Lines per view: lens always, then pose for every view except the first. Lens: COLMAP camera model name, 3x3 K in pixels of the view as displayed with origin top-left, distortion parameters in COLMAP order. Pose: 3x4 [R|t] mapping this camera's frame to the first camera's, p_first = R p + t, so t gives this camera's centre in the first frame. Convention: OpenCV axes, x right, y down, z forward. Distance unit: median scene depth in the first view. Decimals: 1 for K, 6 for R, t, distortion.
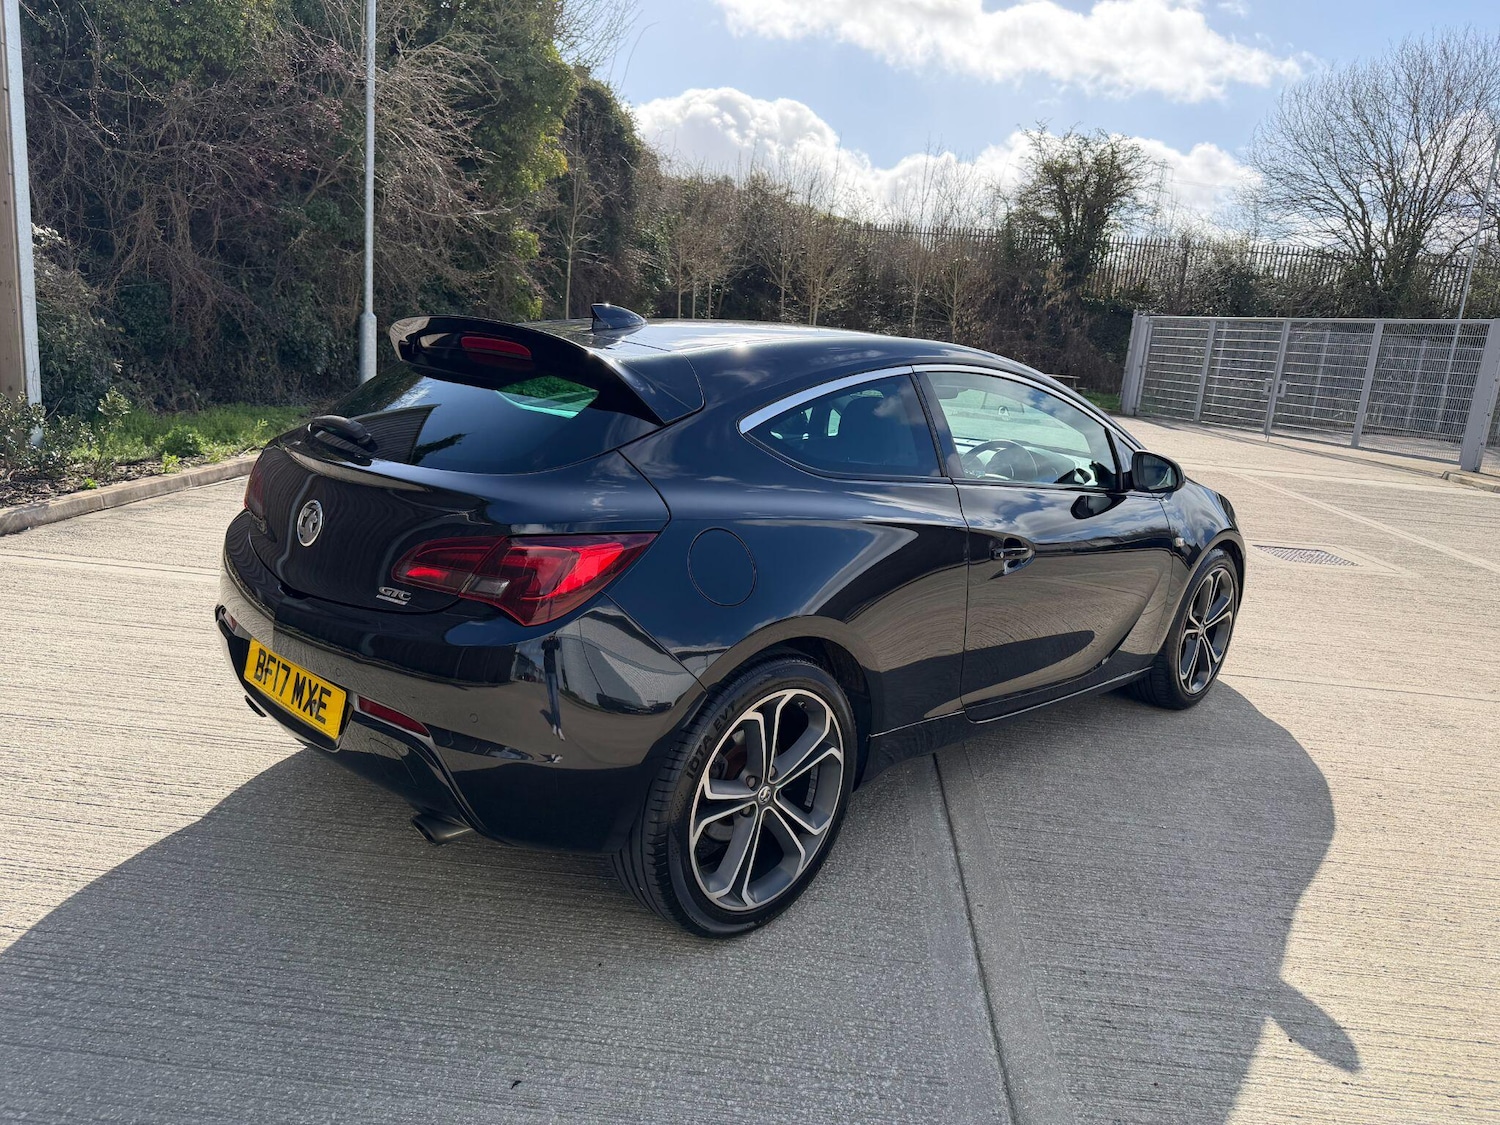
lens RADIAL K [[1074.9, 0, 744.5], [0, 1074.9, 553.2], [0, 0, 1]] dist [0.019594, -0.035415]
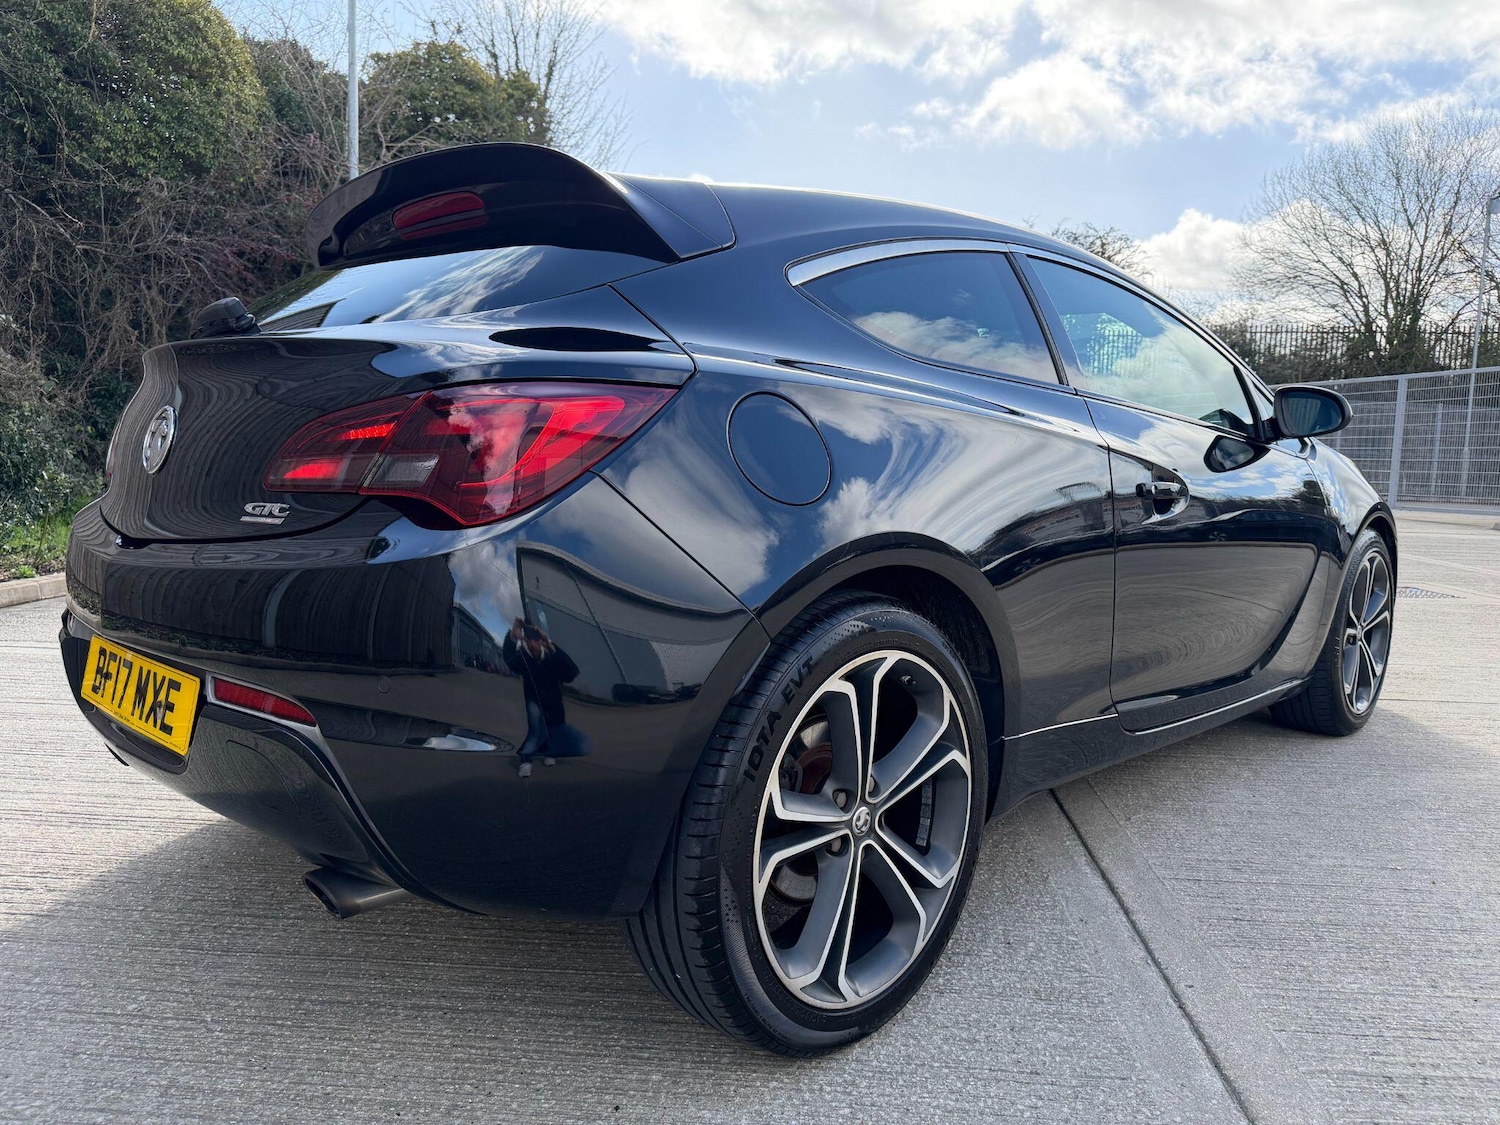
lens RADIAL K [[1074.9, 0, 741.5], [0, 1074.9, 551.2], [0, 0, 1]] dist [0.019594, -0.035415]
pose [[0.998299, -0.057537, -0.009374, -0.034981], [0.056095, 0.991881, -0.114130, 0.123659], [0.015864, 0.113410, 0.993422, 0.312083]]
